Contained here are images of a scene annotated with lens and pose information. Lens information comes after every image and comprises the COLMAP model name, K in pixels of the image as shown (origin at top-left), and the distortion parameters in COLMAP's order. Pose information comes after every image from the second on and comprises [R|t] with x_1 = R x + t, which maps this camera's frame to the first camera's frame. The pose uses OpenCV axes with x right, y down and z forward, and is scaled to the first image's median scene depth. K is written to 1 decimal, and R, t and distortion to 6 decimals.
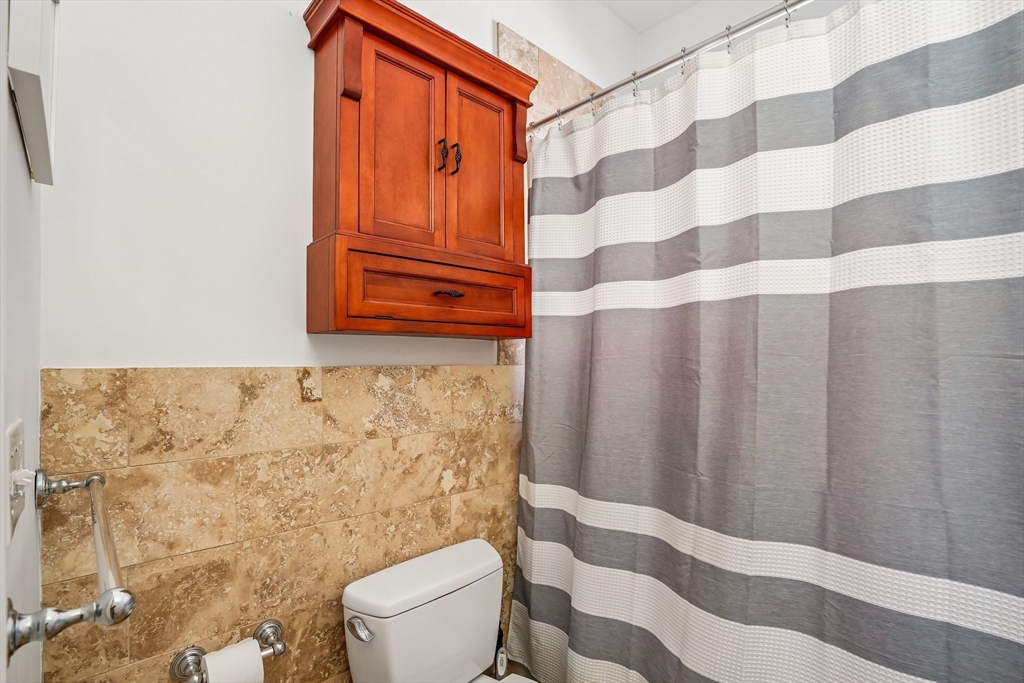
lens RADIAL K [[484.5, 0, 512.0], [0, 484.5, 341.5], [0, 0, 1]] dist [-0.073314, 0.027913]
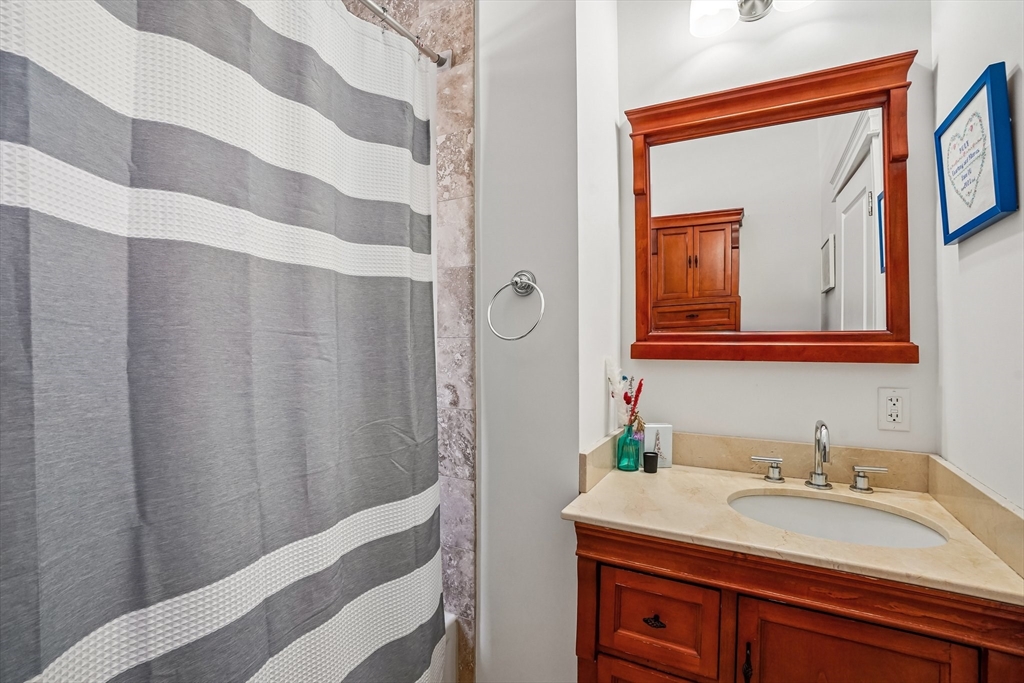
lens RADIAL K [[476.1, 0, 509.9], [0, 476.1, 335.3], [0, 0, 1]] dist [-0.073496, 0.026807]
pose [[-0.319599, 0.020810, 0.947324, -0.151702], [-0.024849, 0.999231, -0.030333, 0.051144], [-0.947227, -0.033234, -0.318836, 0.725253]]
